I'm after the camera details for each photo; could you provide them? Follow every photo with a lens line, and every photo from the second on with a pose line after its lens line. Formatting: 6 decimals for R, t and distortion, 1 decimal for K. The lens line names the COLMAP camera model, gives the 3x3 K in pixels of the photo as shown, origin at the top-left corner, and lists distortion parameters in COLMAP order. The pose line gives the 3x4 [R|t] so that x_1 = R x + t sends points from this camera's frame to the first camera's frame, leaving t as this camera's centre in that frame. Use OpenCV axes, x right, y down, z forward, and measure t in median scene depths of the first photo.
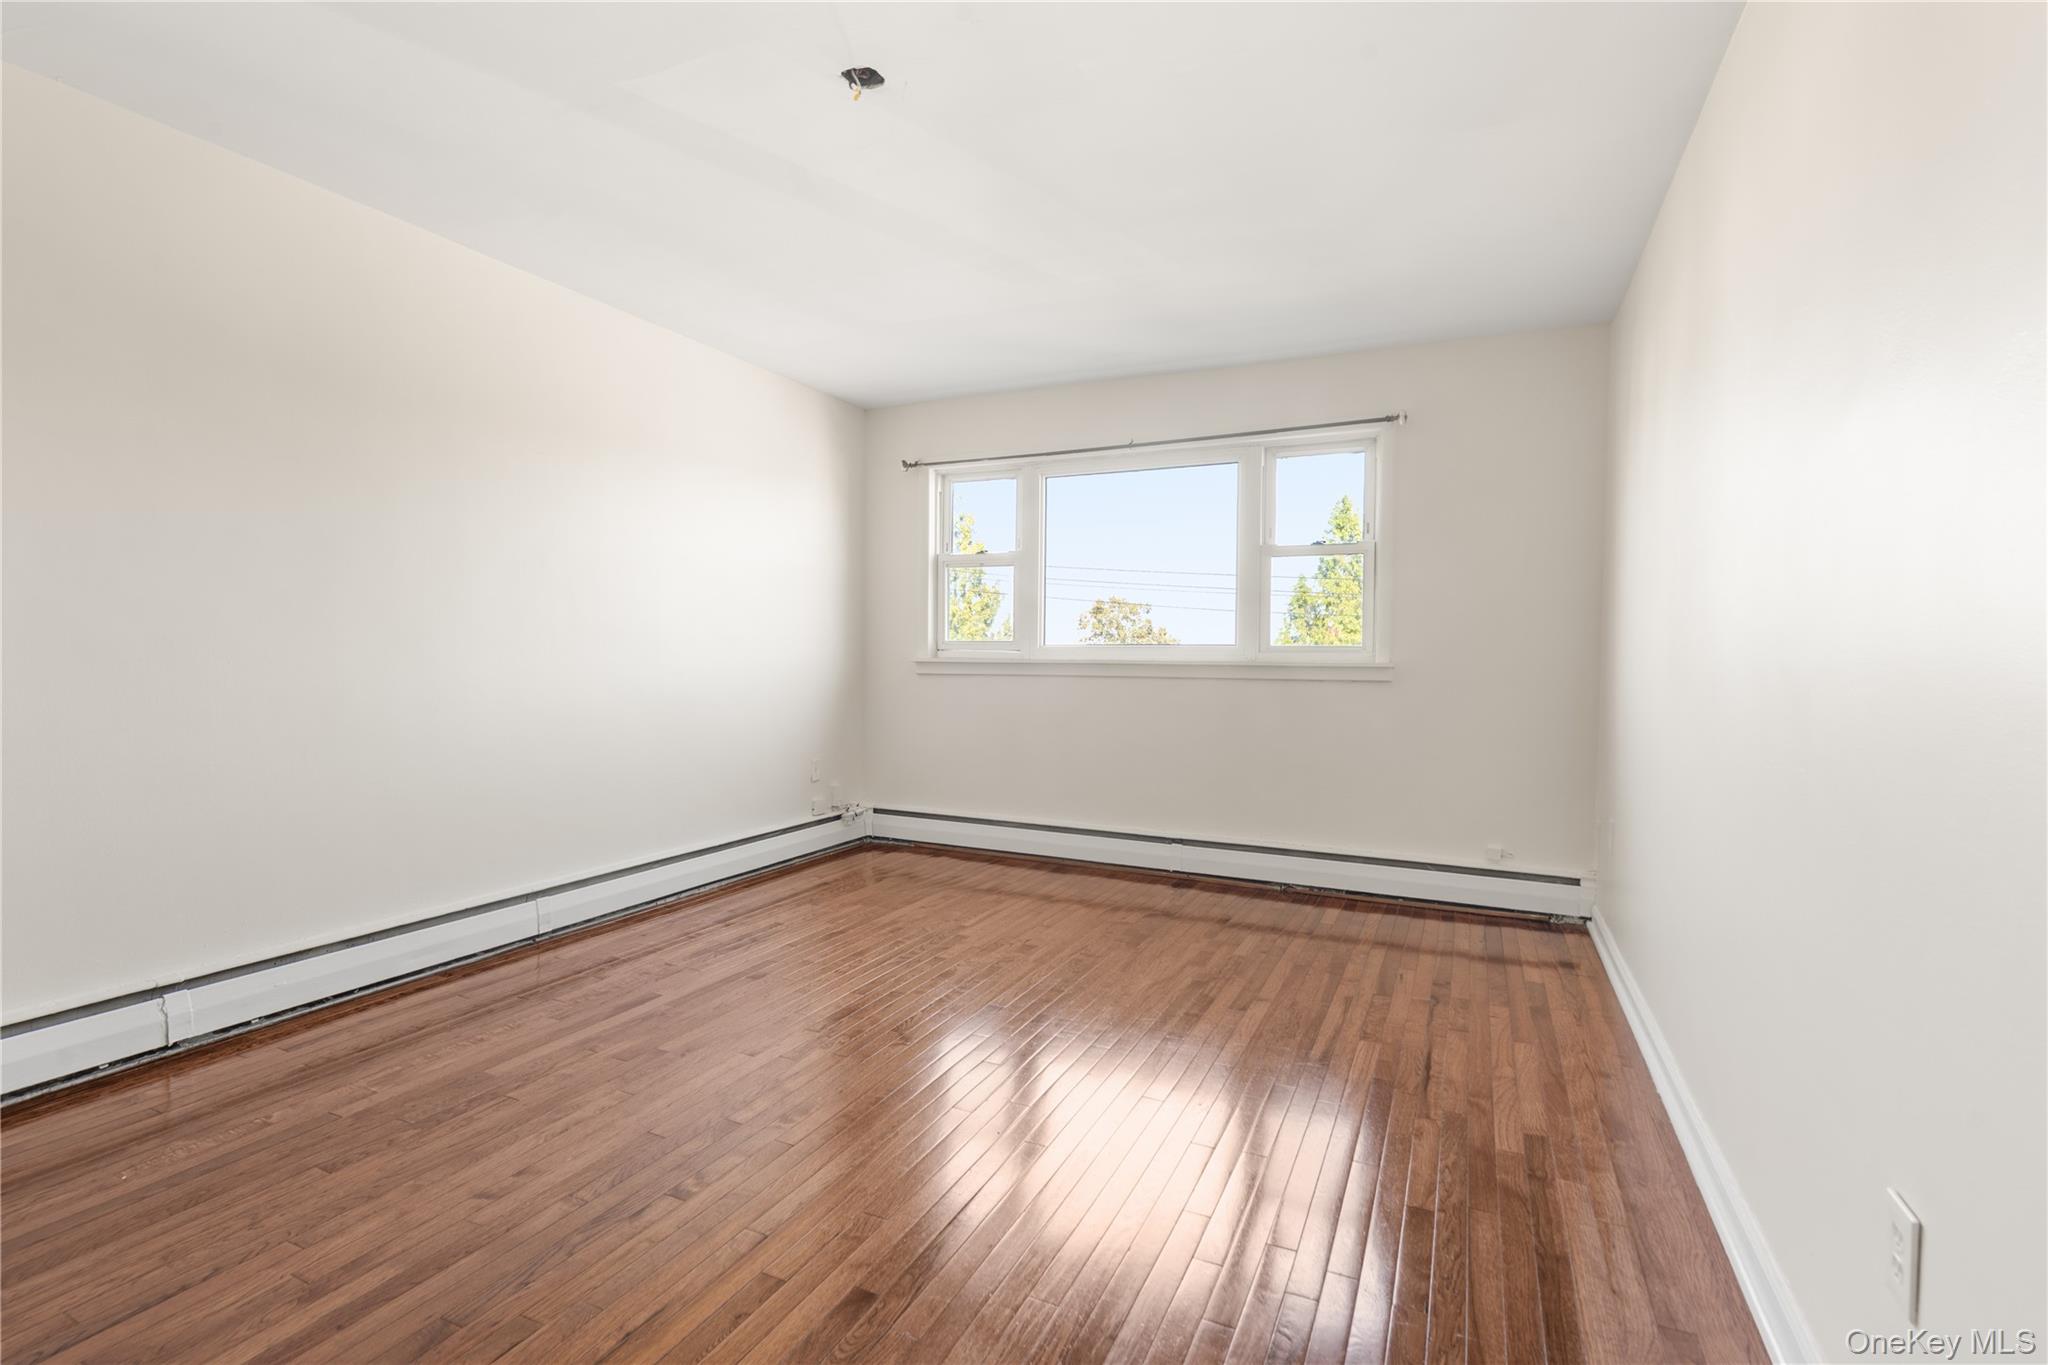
lens RADIAL K [[985.0, 0, 1020.5], [0, 985.0, 678.9], [0, 0, 1]] dist [0.006471, 0.000301]
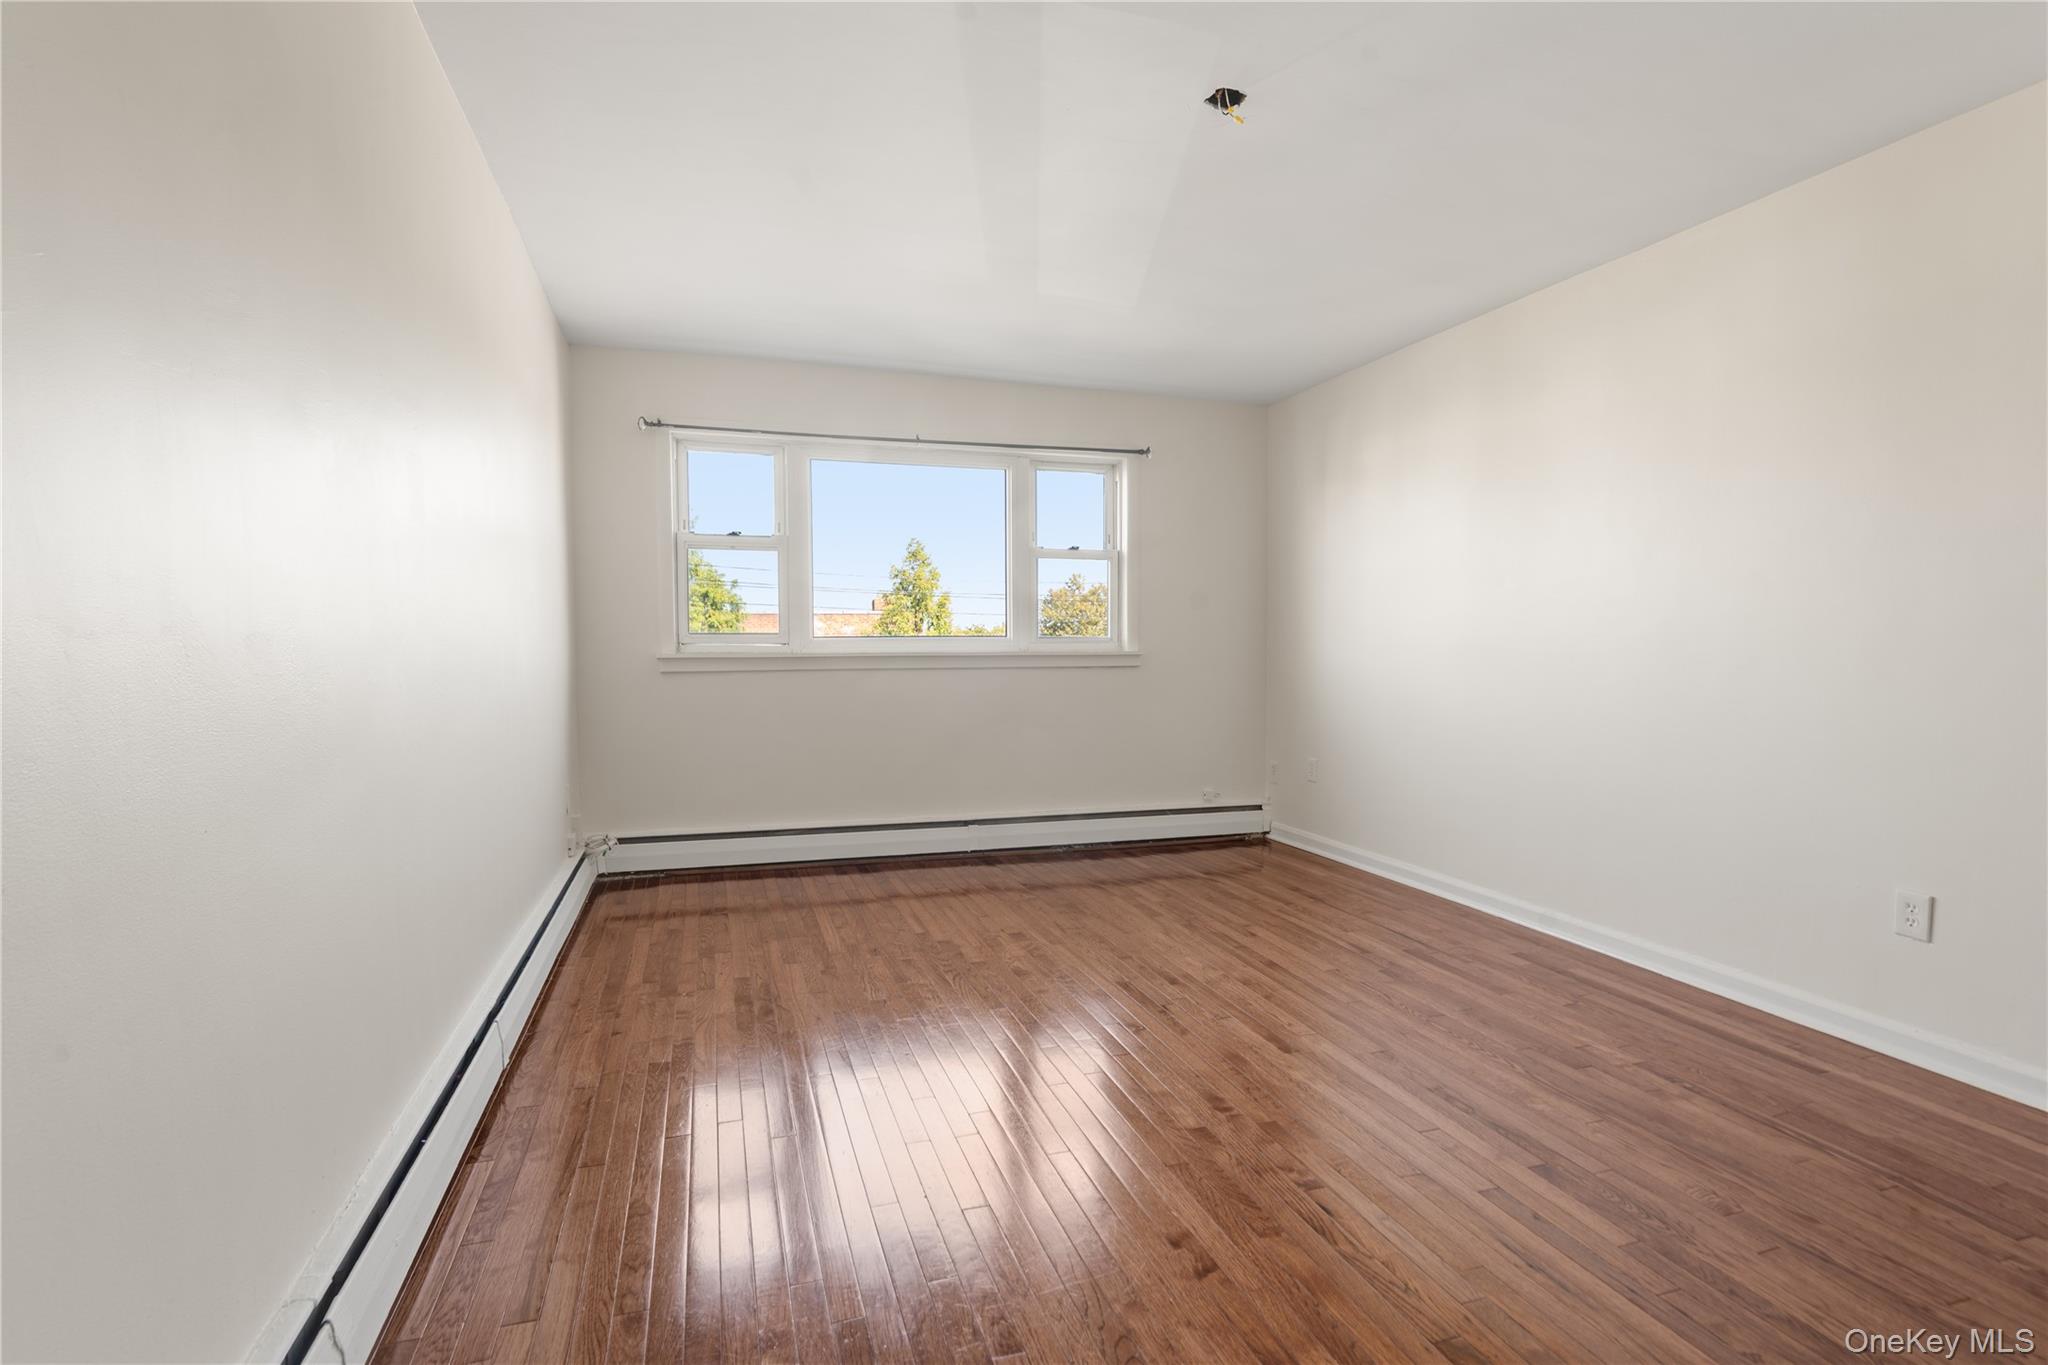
lens RADIAL K [[985.0, 0, 1011.4], [0, 985.0, 675.0], [0, 0, 1]] dist [0.006471, 0.000301]
pose [[0.721795, -0.030943, 0.691415, -0.696309], [0.026162, 0.999506, 0.017420, -0.014175], [-0.691612, 0.005515, 0.722248, 0.268730]]
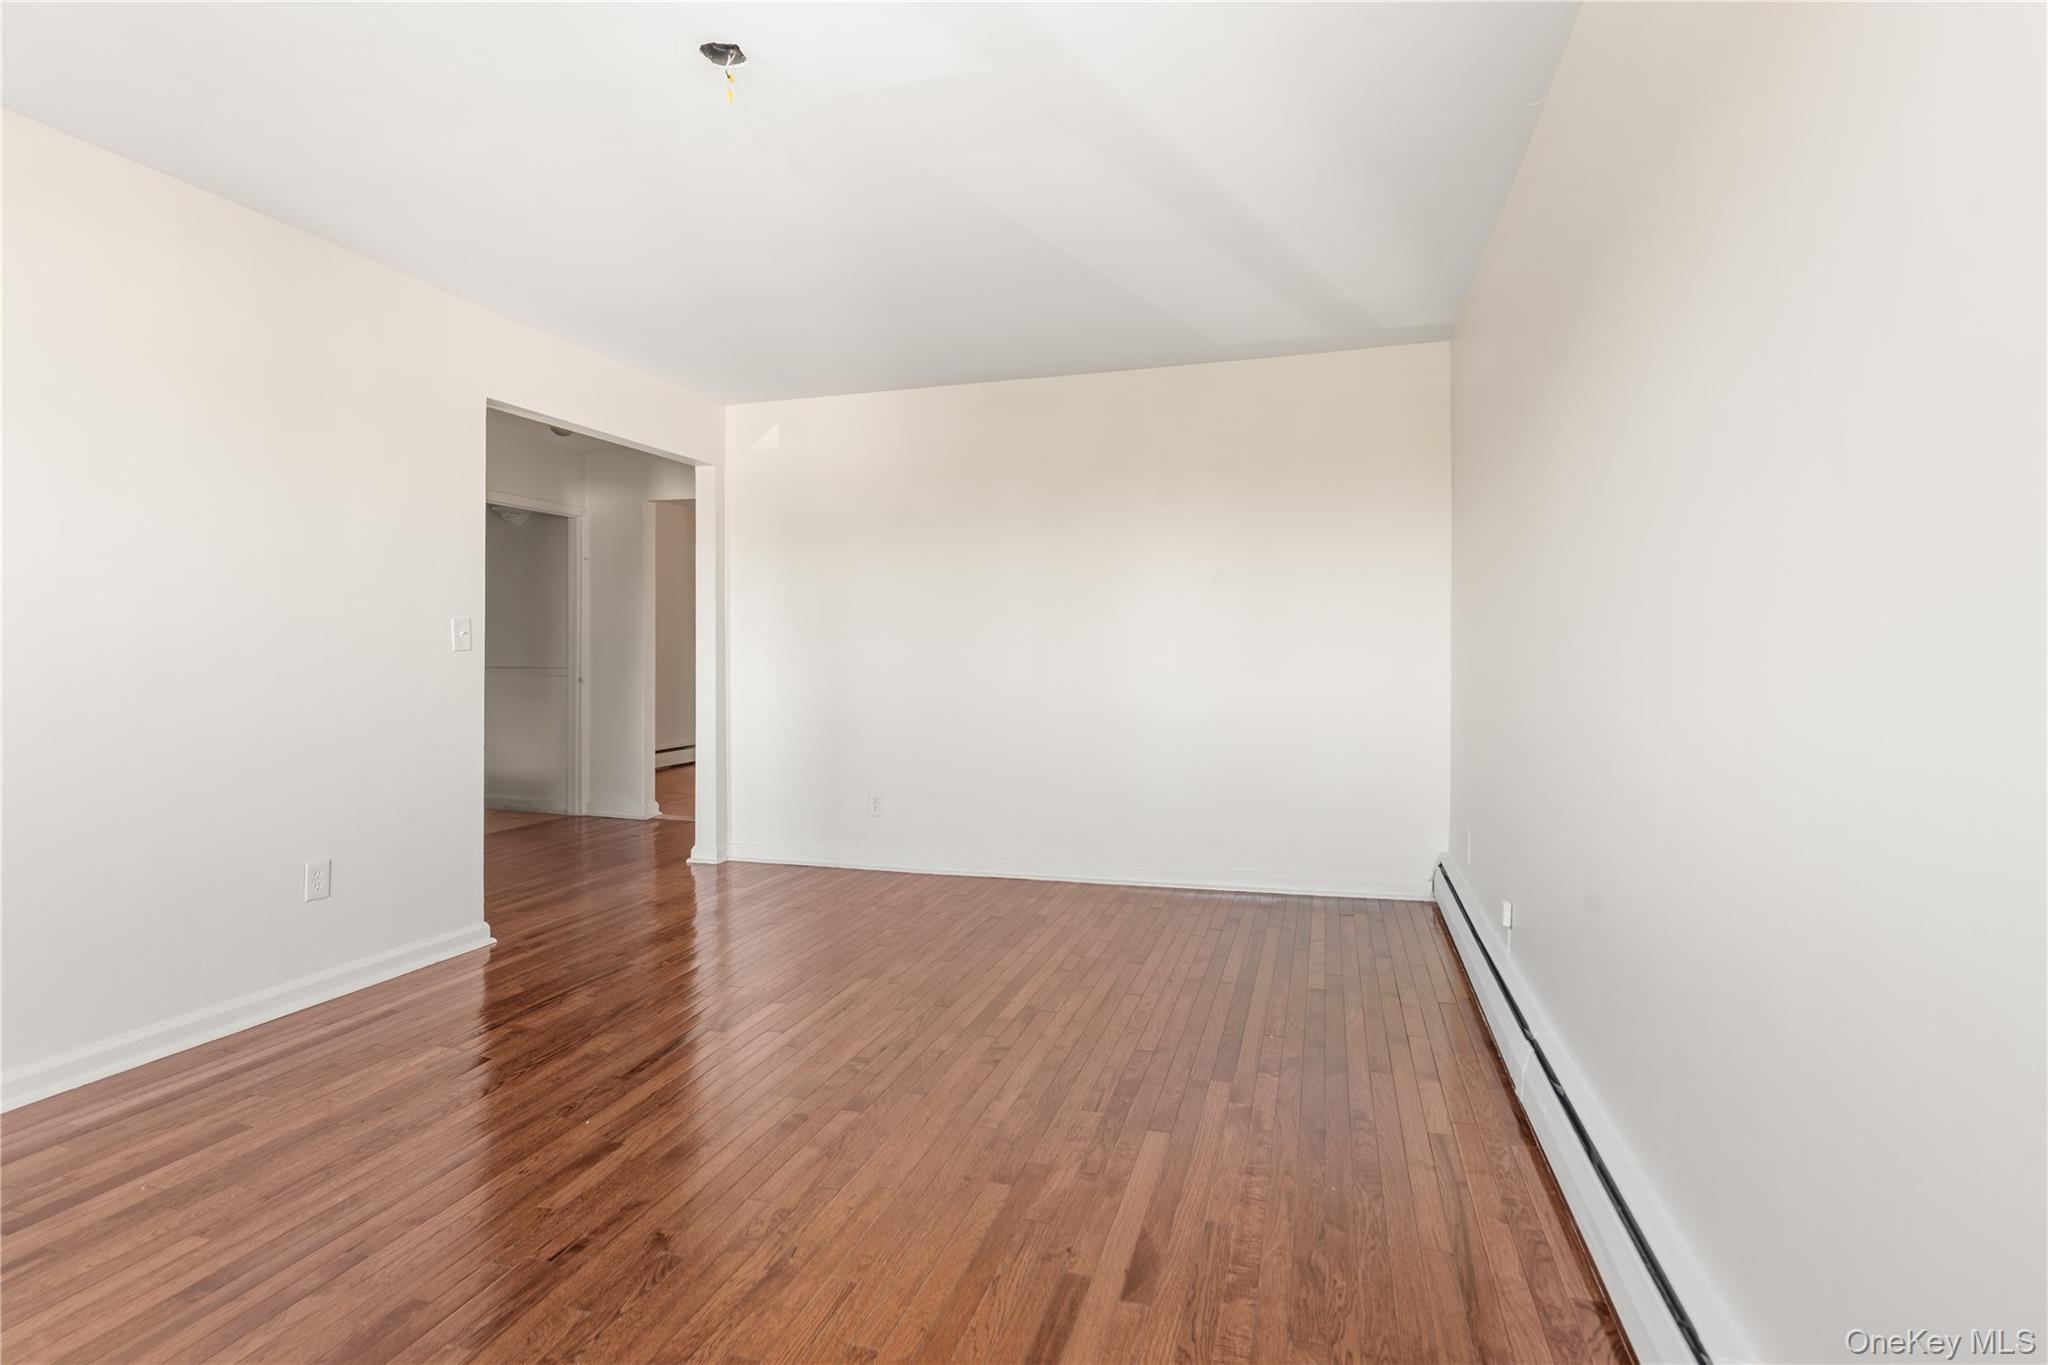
lens RADIAL K [[985.0, 0, 1016.5], [0, 985.0, 651.4], [0, 0, 1]] dist [0.006471, 0.000301]
pose [[-0.988588, -0.002087, -0.150632, -0.194699], [-0.007589, 0.999324, 0.035960, -0.048139], [0.150456, 0.036693, -0.987936, 1.308966]]
